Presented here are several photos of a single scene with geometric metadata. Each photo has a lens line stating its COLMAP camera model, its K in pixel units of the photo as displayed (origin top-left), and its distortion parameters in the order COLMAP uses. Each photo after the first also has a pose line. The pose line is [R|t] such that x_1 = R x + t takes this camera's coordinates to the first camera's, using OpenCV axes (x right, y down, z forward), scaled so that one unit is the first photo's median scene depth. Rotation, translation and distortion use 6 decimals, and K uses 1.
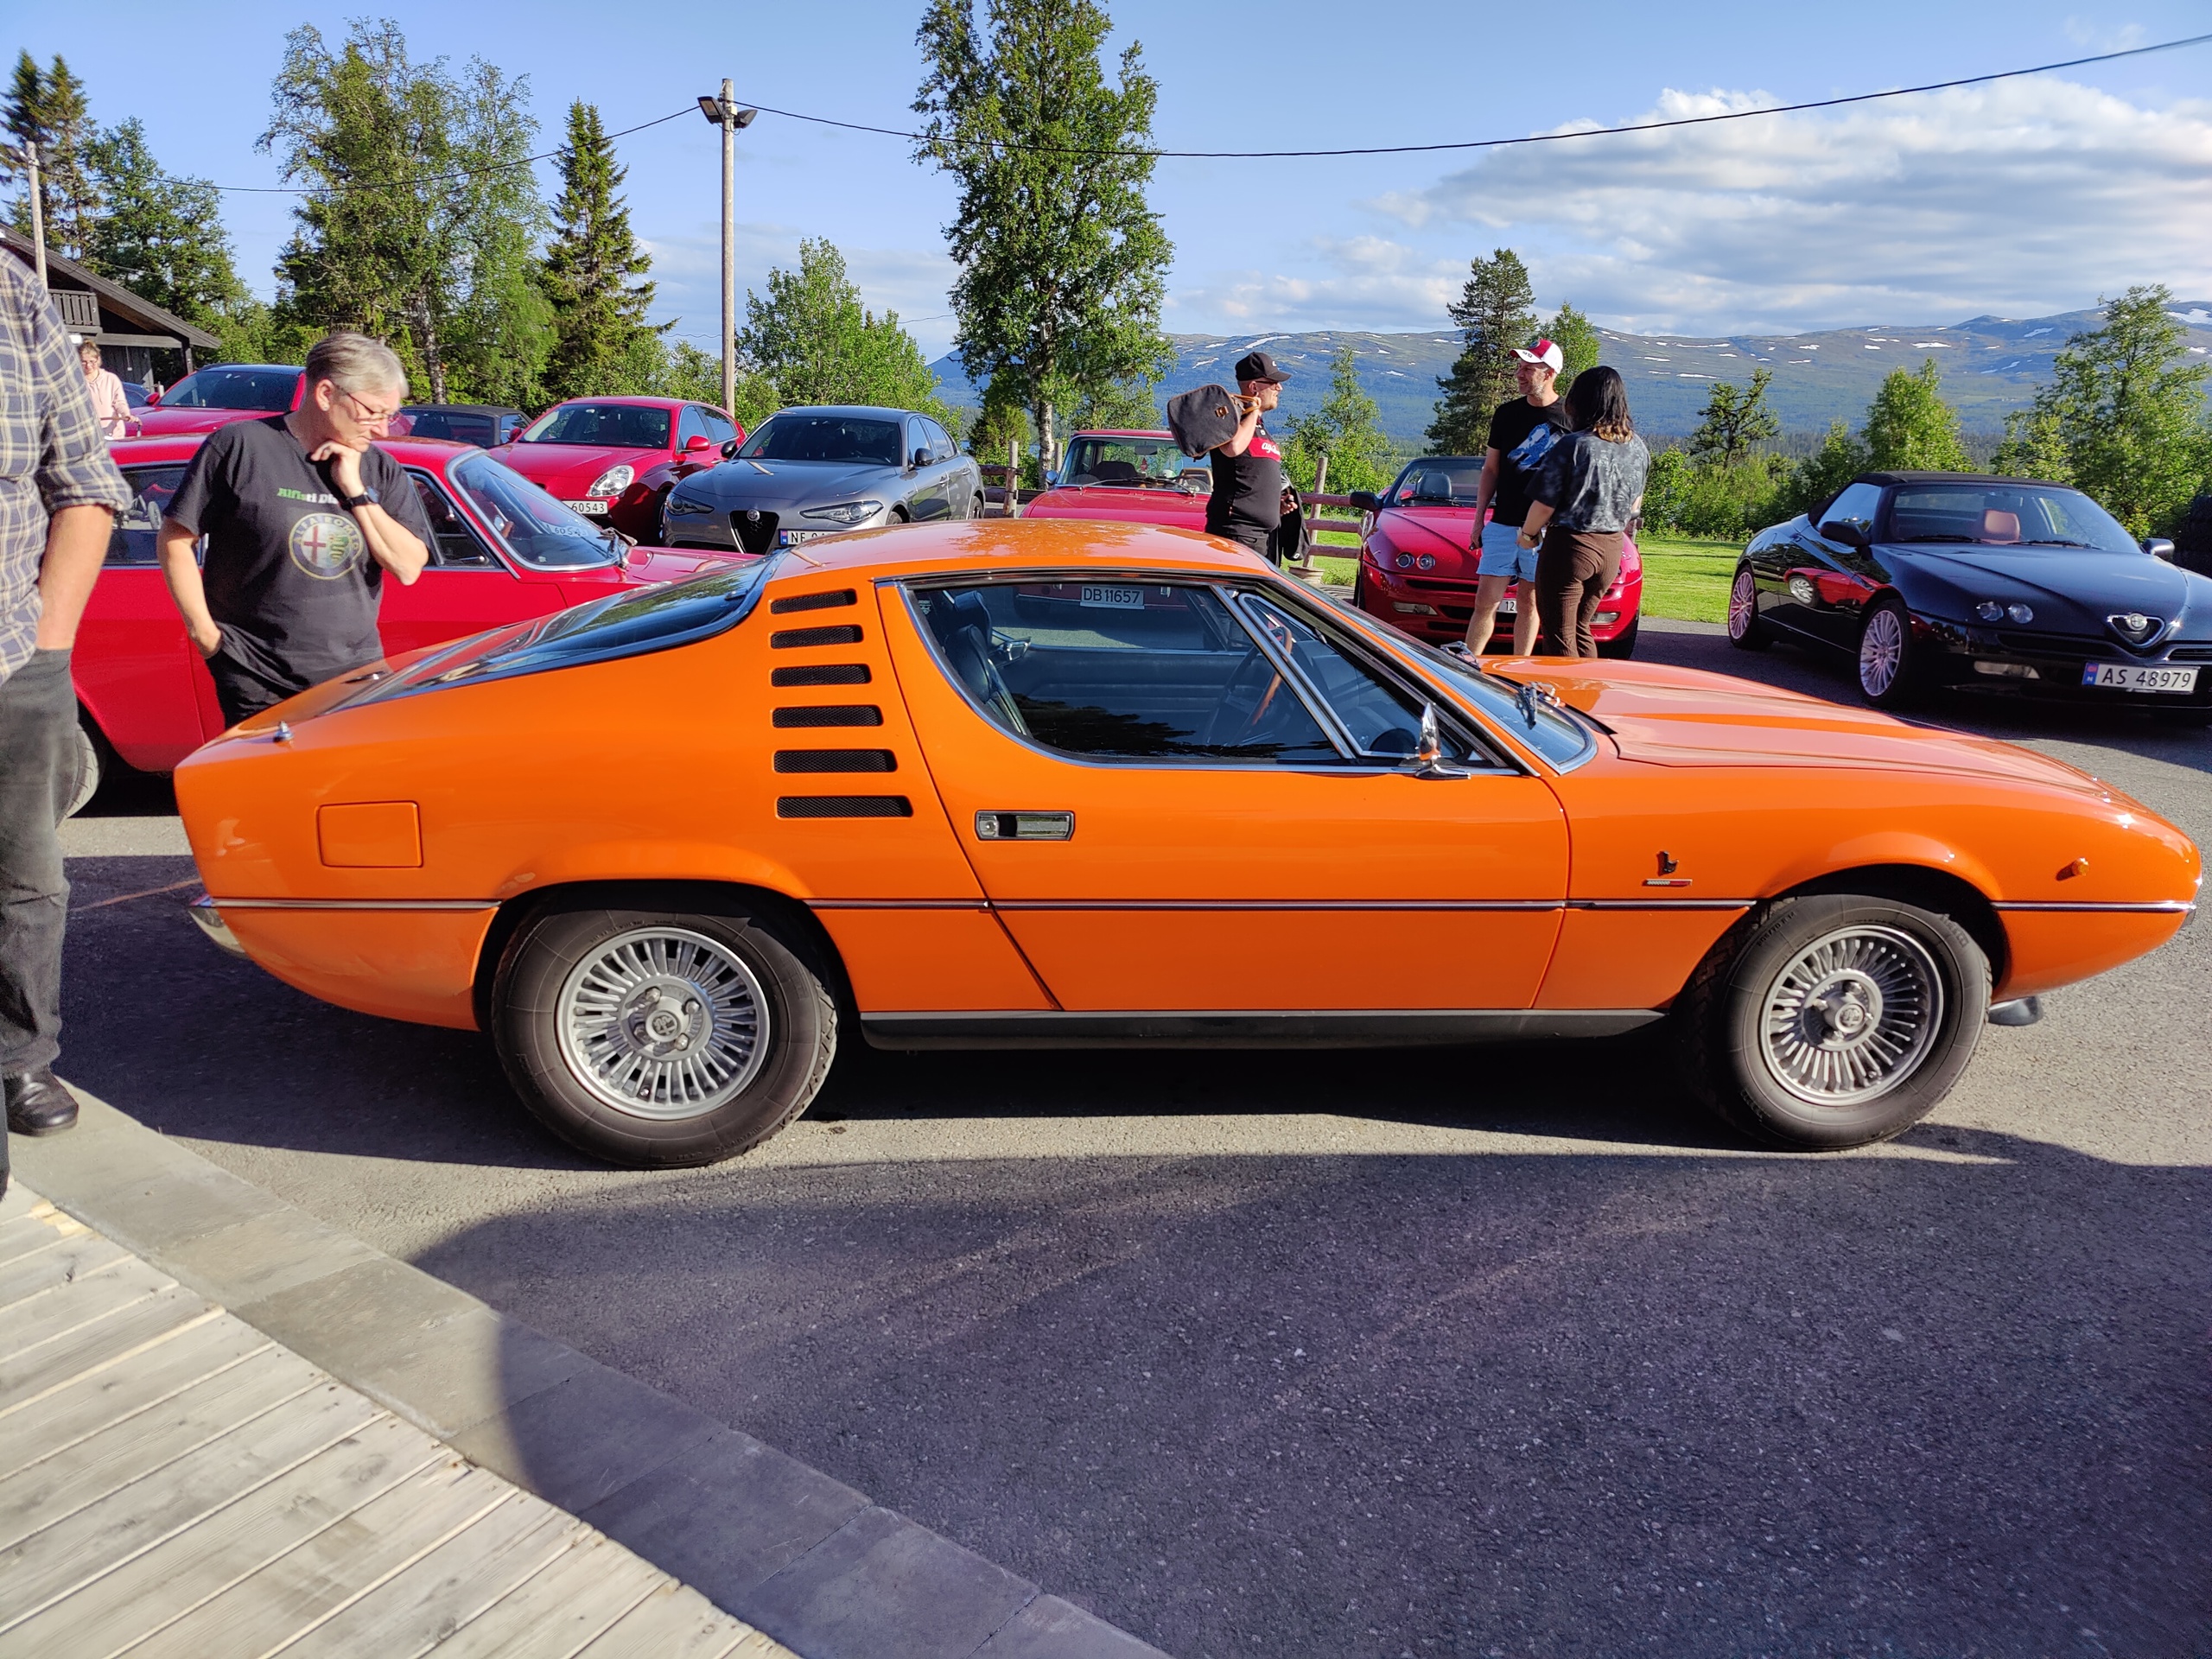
lens RADIAL K [[1558.4, 0, 1099.3], [0, 1558.4, 824.7], [0, 0, 1]] dist [0.070149, -0.081611]
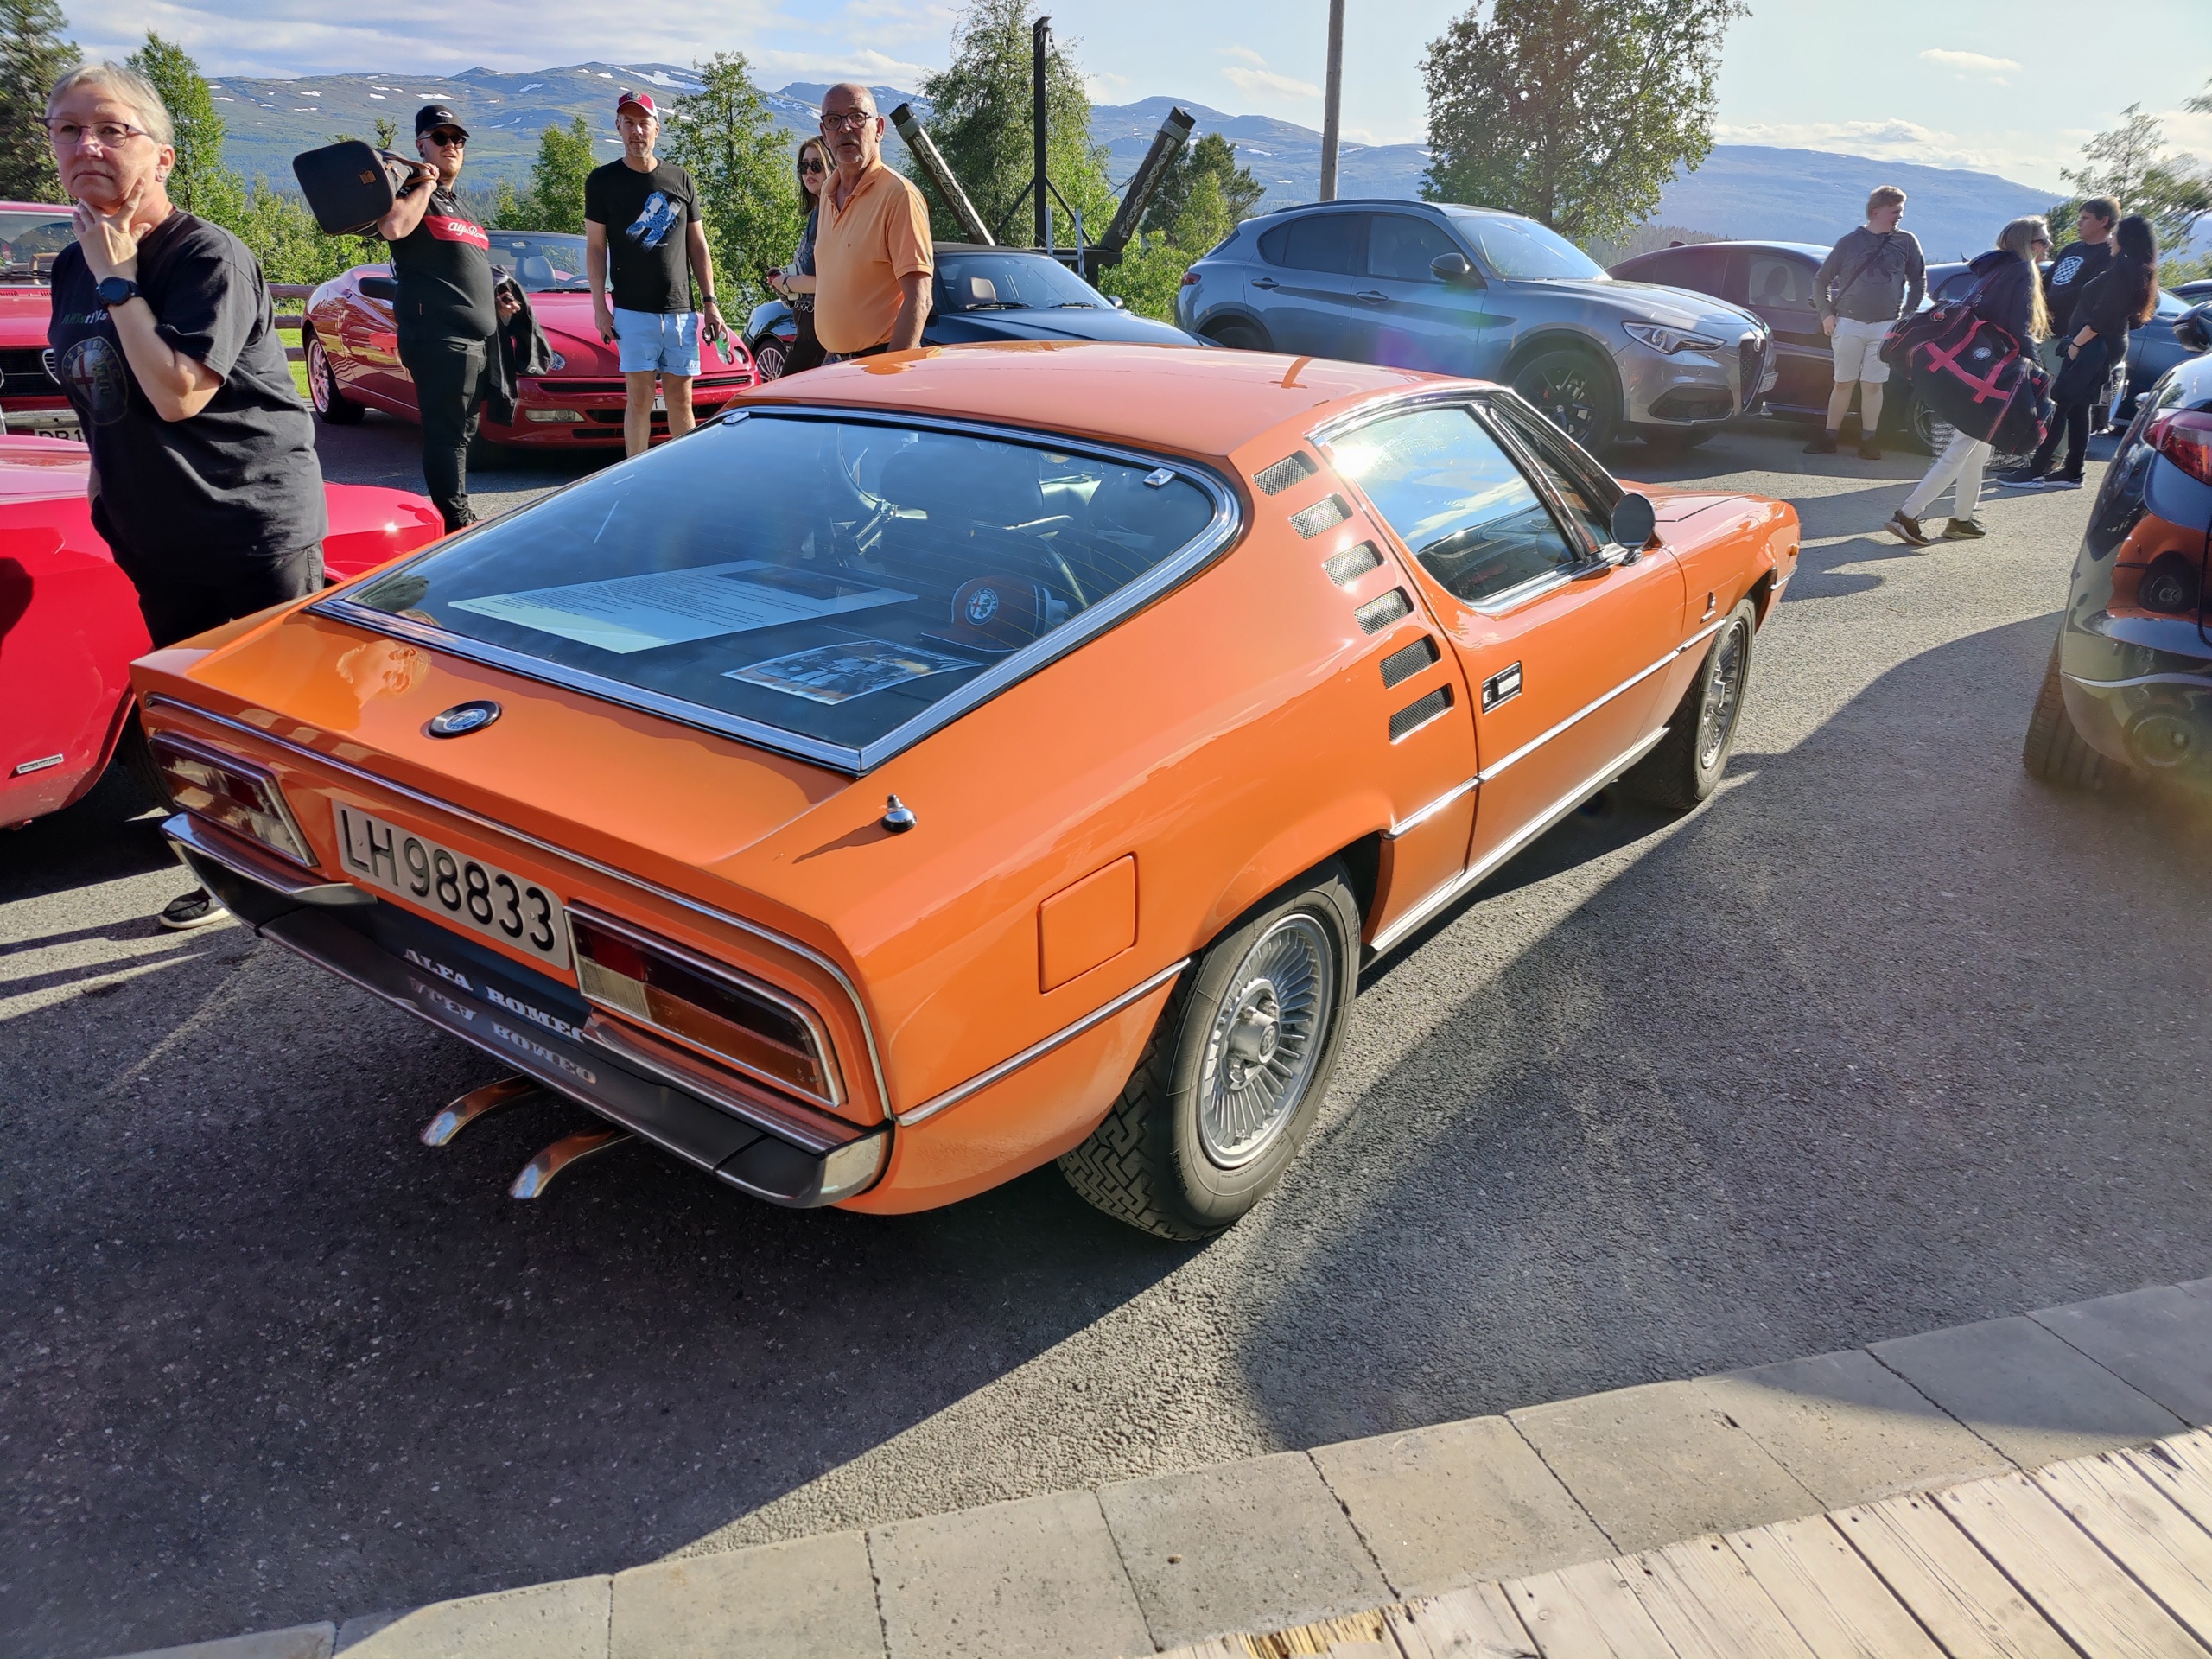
lens RADIAL K [[1558.4, 0, 1099.3], [0, 1558.4, 824.7], [0, 0, 1]] dist [0.070149, -0.081611]
pose [[0.654798, -0.286317, 0.699472, -0.089718], [0.186063, 0.958052, 0.217983, -0.017341], [-0.732543, -0.012589, 0.680604, 0.055391]]
